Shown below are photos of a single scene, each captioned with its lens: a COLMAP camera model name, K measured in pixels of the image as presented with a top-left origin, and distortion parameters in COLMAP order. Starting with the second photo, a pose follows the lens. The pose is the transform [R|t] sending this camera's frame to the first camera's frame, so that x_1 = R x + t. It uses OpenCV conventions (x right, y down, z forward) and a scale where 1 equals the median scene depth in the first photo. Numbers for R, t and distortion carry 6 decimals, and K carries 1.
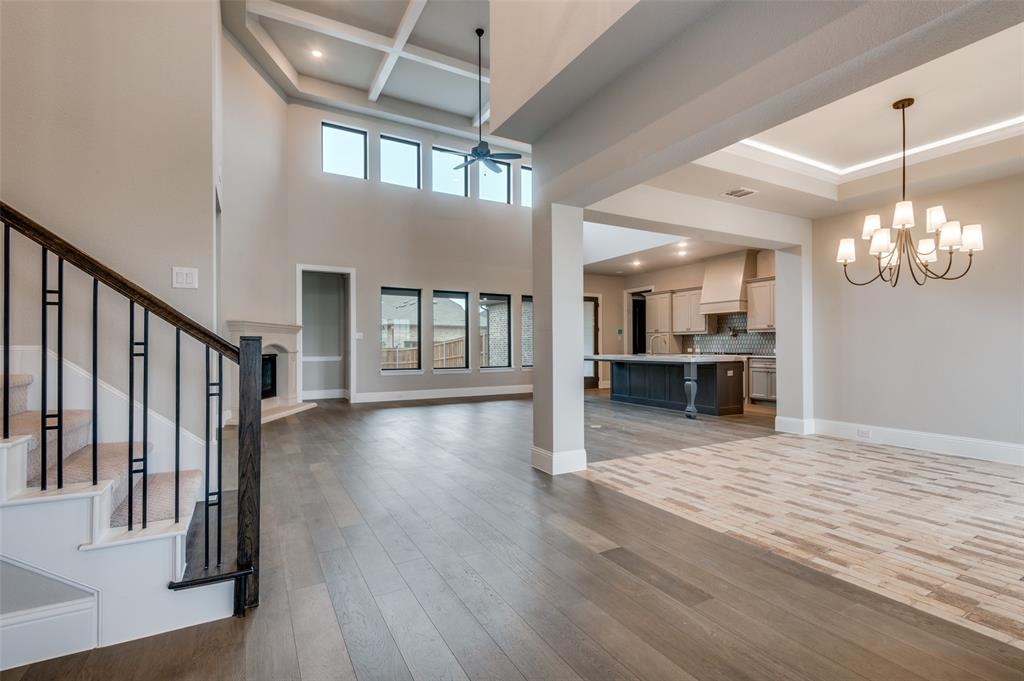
lens RADIAL K [[465.1, 0, 501.3], [0, 465.1, 341.5], [0, 0, 1]] dist [0.001547, -0.007233]
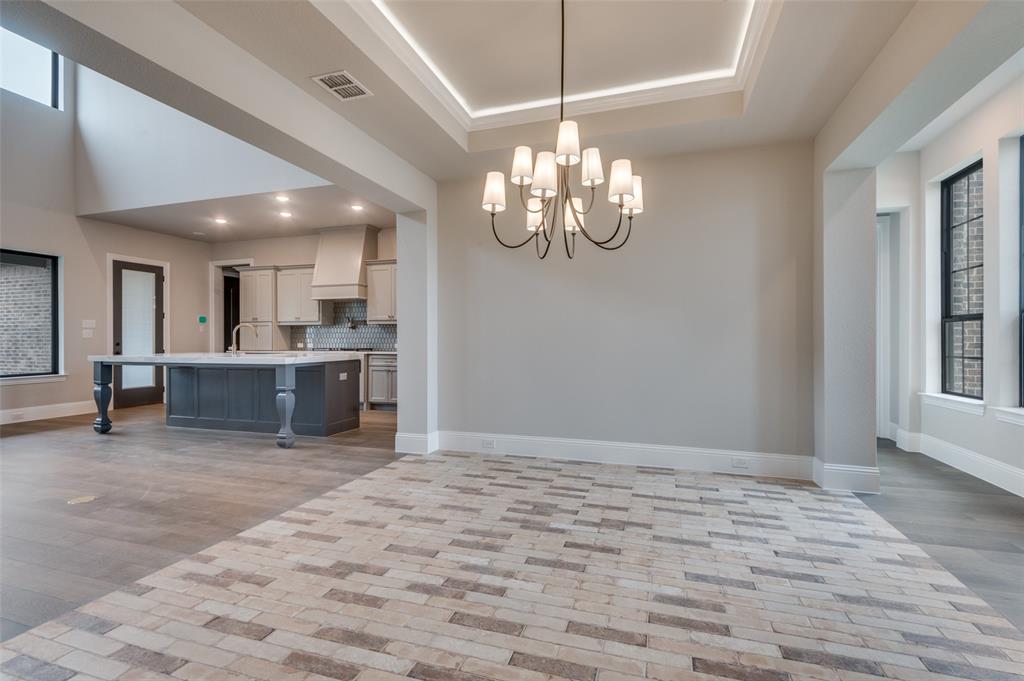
lens RADIAL K [[465.1, 0, 501.3], [0, 465.1, 341.5], [0, 0, 1]] dist [0.001547, -0.007233]
pose [[0.729862, -0.001955, 0.683592, 0.143696], [-0.007458, 0.999914, 0.010822, 0.001315], [-0.683554, -0.012997, 0.729784, 0.240746]]
